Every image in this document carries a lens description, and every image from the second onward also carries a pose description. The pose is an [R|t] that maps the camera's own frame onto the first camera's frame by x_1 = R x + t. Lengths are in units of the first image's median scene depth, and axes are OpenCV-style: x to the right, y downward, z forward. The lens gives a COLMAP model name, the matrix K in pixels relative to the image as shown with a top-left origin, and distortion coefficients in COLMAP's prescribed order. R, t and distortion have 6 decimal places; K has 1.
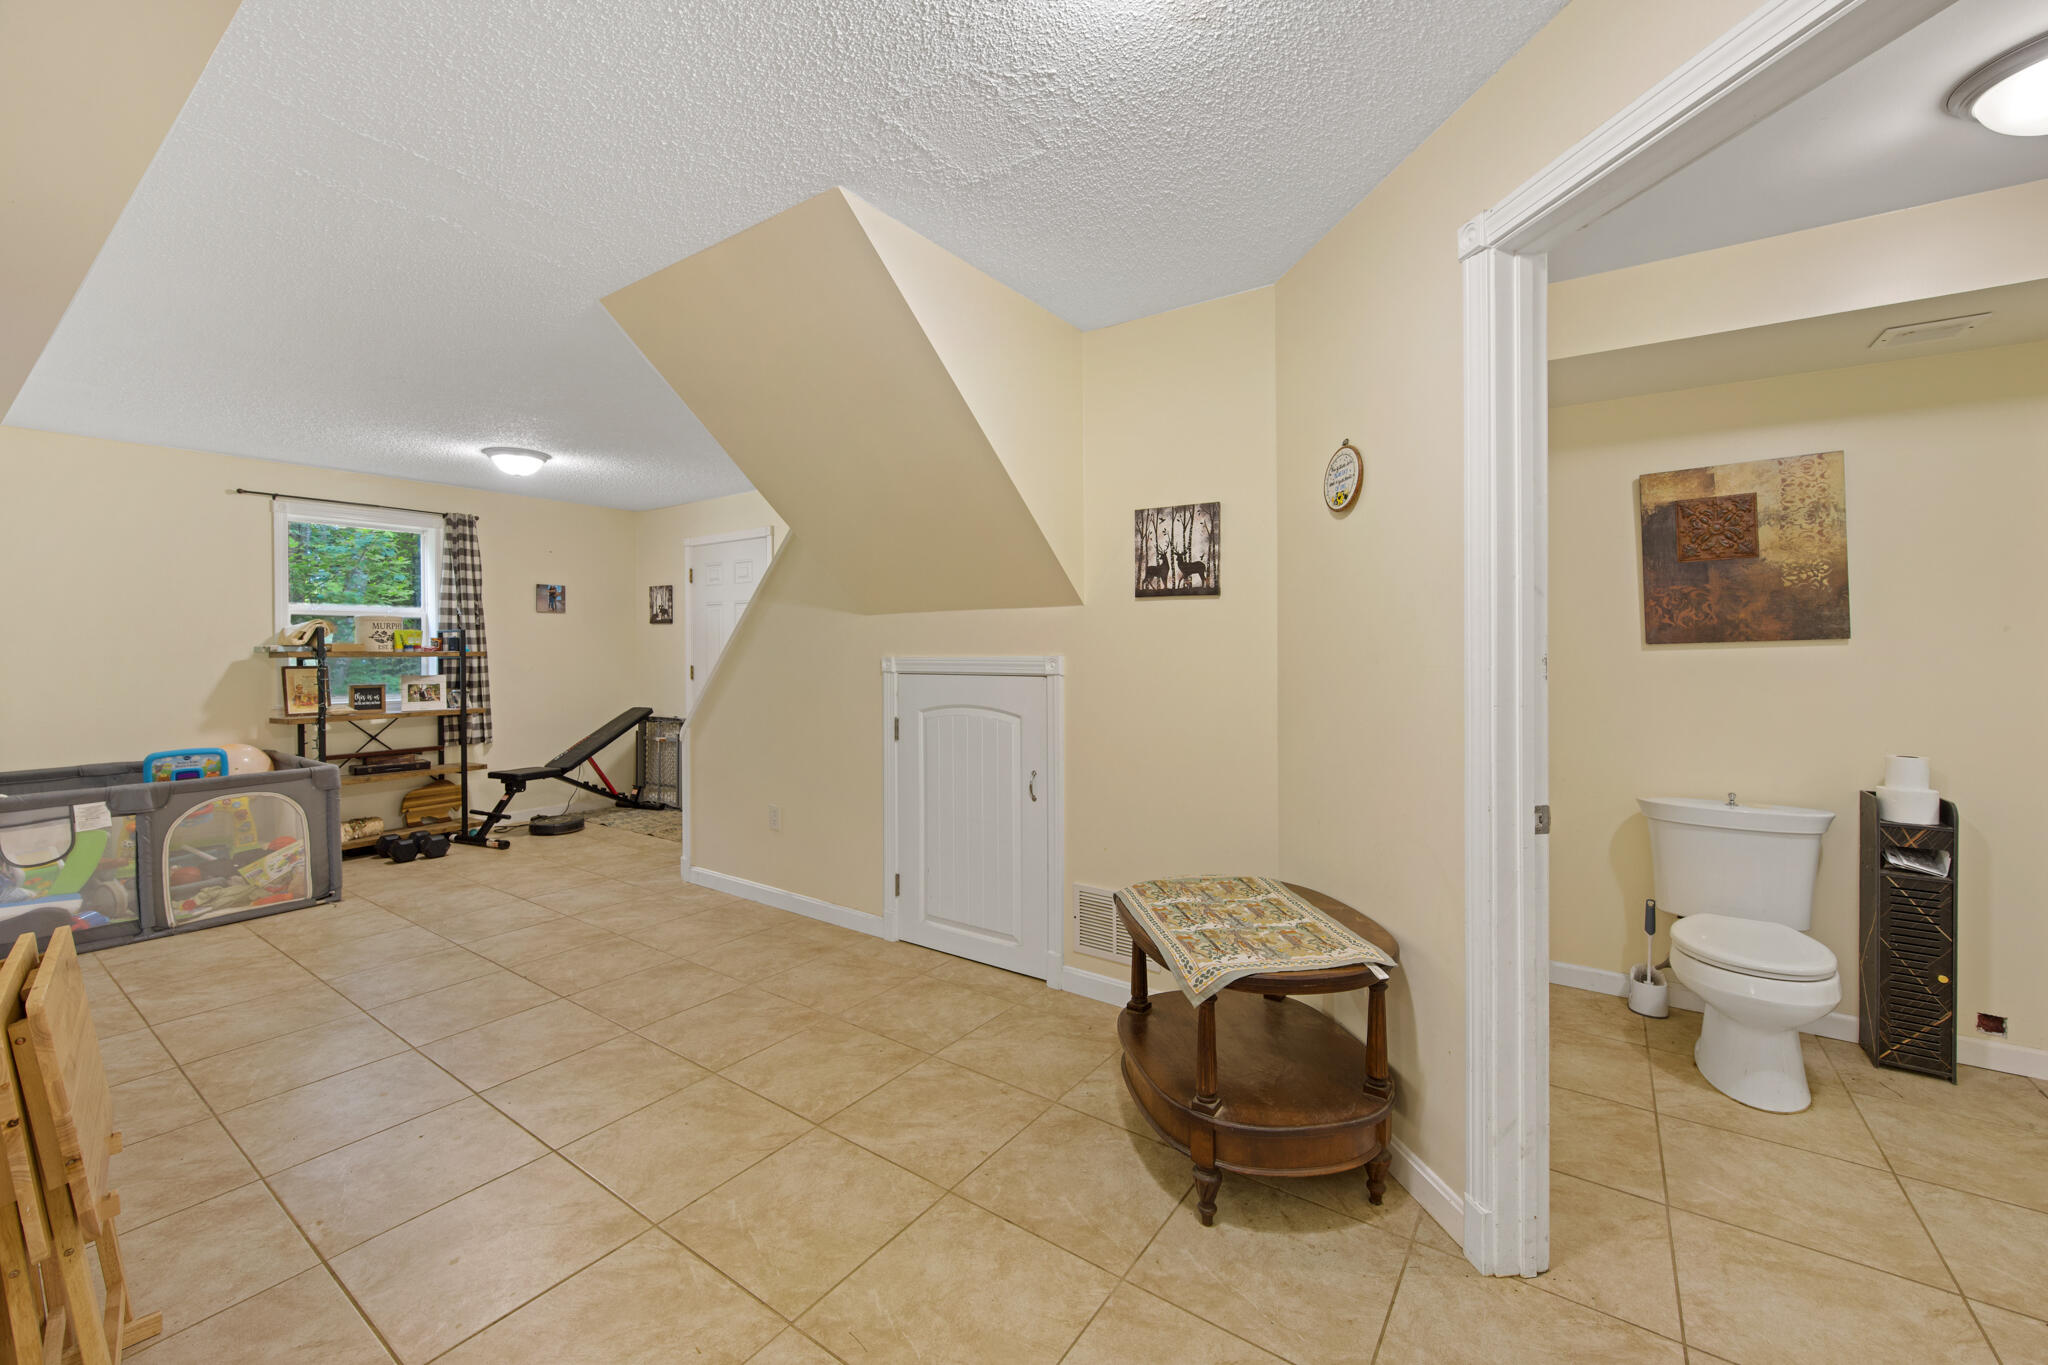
lens RADIAL K [[827.4, 0, 1004.3], [0, 827.4, 643.3], [0, 0, 1]] dist [-0.003098, 0.000036]
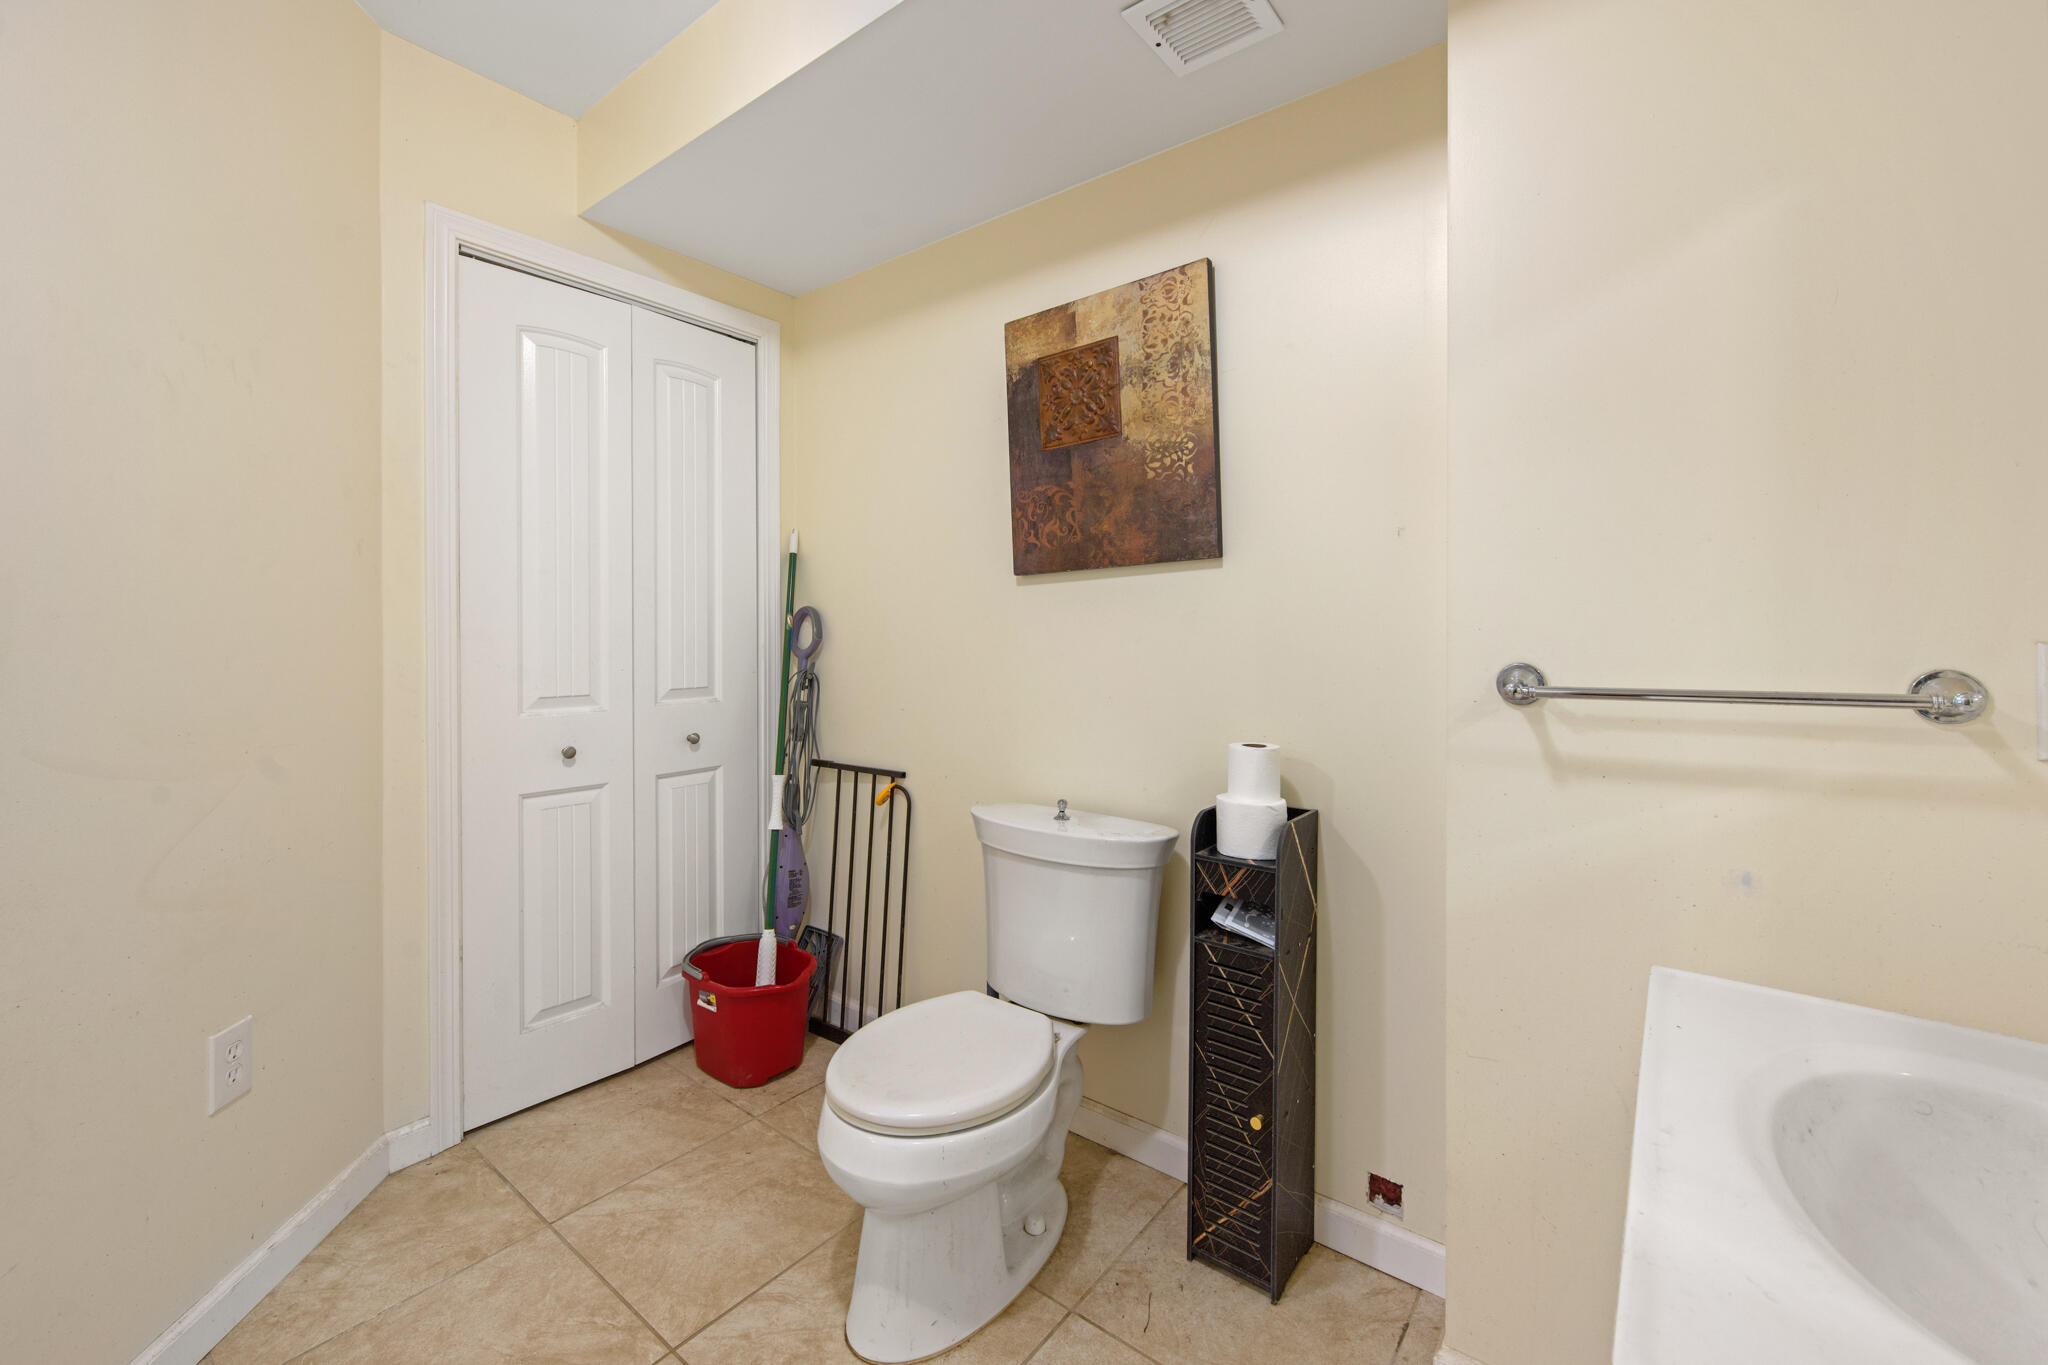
lens RADIAL K [[827.4, 0, 1041.7], [0, 827.4, 635.5], [0, 0, 1]] dist [-0.003098, 0.000036]
pose [[0.999681, 0.013603, -0.021263, 0.873490], [-0.013775, 0.999873, -0.007983, 0.058503], [0.021152, 0.008274, 0.999742, 0.355002]]
